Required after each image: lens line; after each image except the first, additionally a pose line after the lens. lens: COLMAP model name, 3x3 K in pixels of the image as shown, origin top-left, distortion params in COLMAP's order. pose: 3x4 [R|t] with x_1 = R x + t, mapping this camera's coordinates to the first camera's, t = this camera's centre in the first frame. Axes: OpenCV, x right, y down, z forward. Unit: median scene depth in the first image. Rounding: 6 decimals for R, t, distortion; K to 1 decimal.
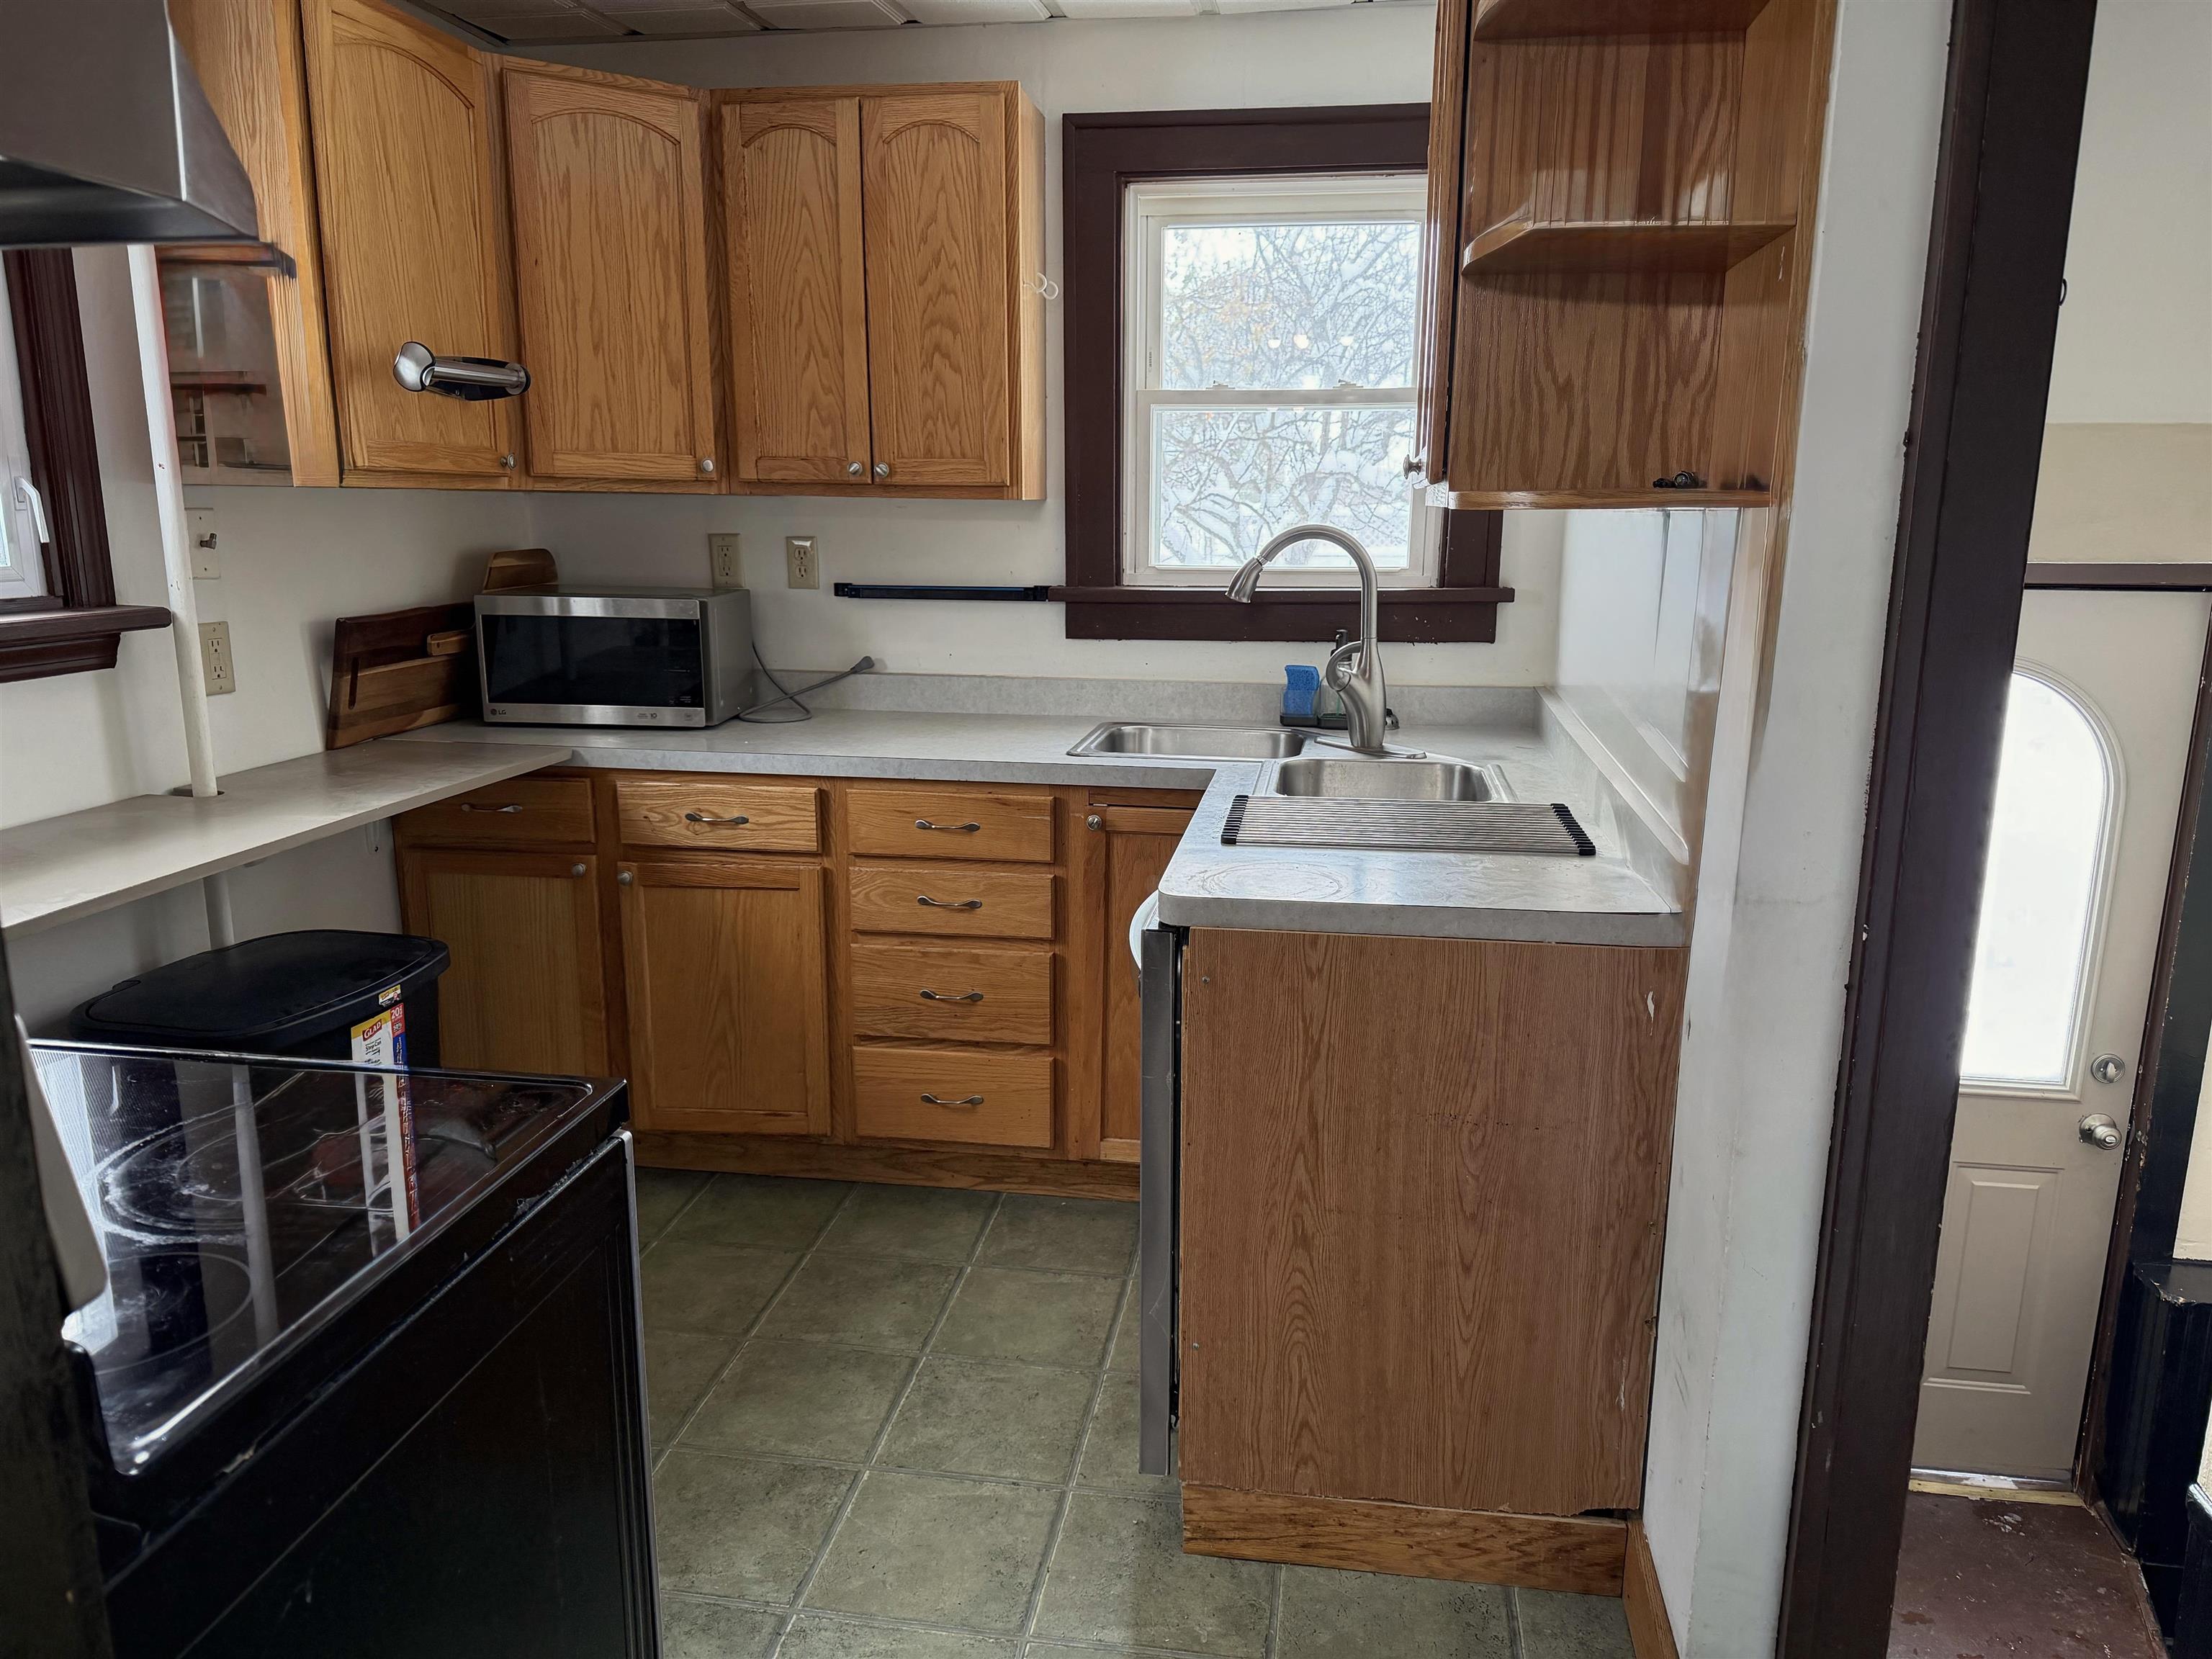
lens RADIAL K [[1571.1, 0, 1130.5], [0, 1571.1, 841.7], [0, 0, 1]] dist [0.051920, -0.064999]
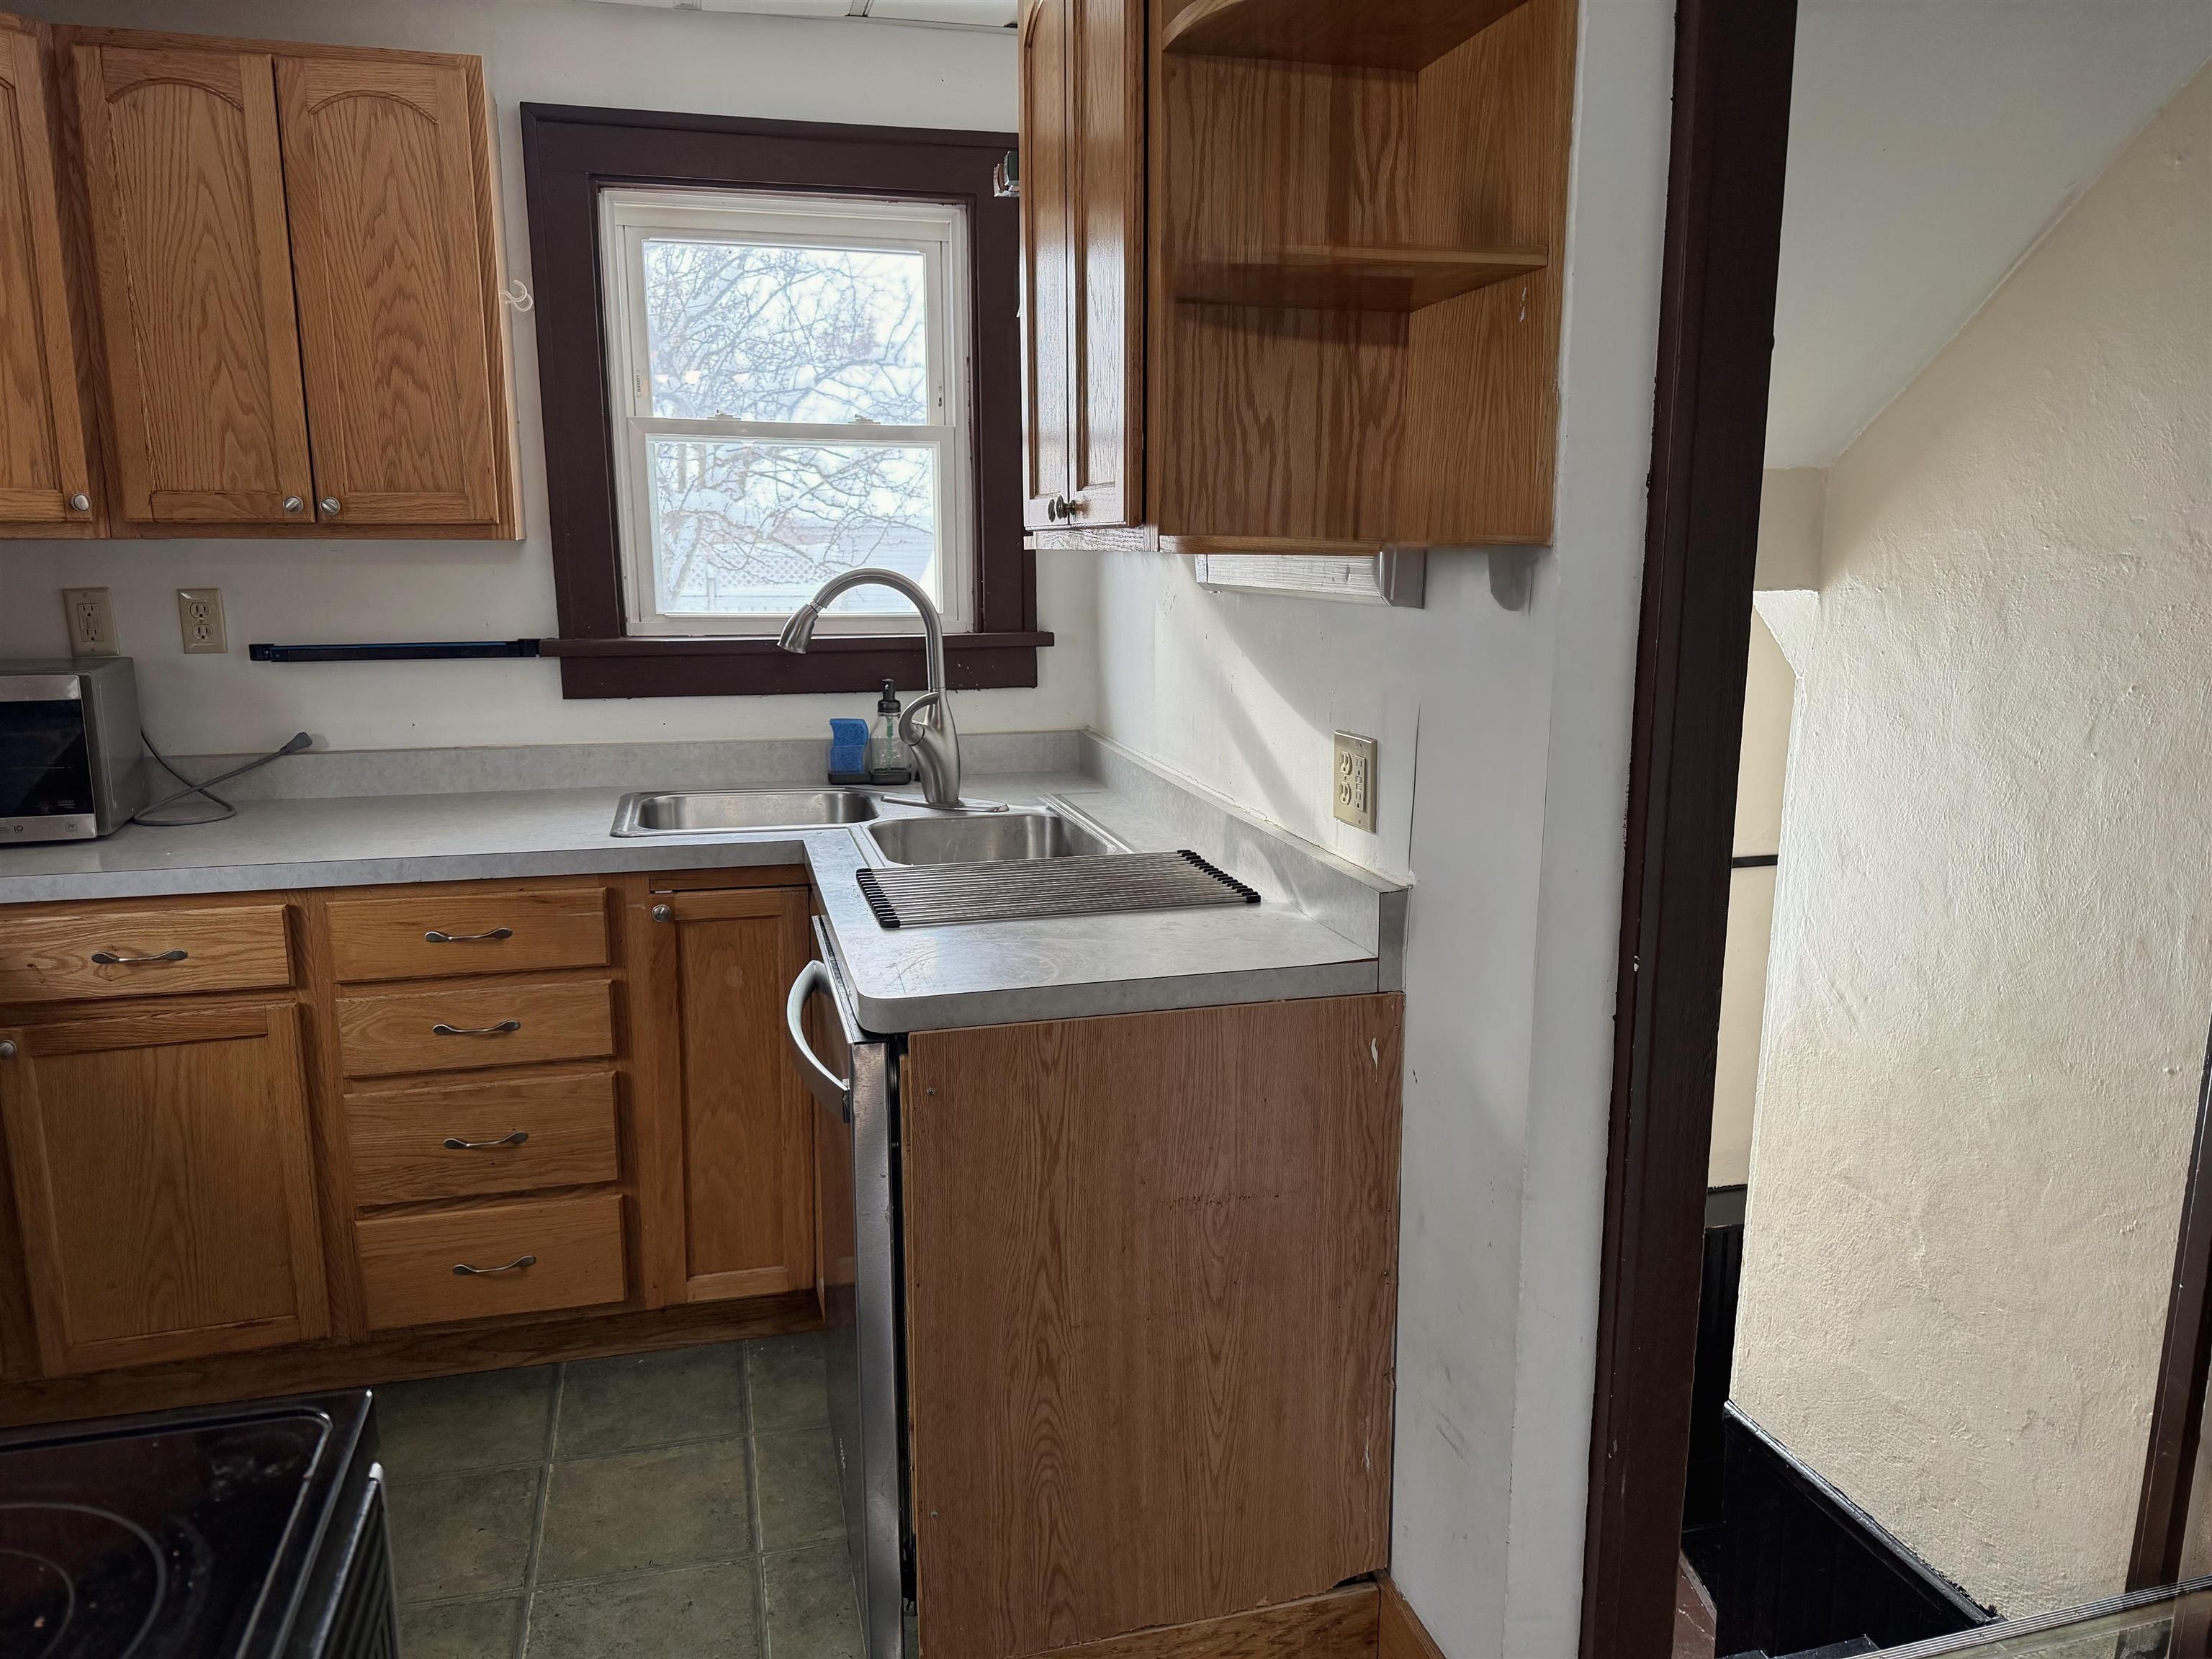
lens RADIAL K [[1571.1, 0, 1154.4], [0, 1571.1, 833.2], [0, 0, 1]] dist [0.051920, -0.064999]
pose [[0.916902, -0.079348, 0.391146, -0.106873], [0.090721, 0.995819, -0.010650, -0.021653], [-0.388665, 0.045250, 0.920267, 0.092756]]
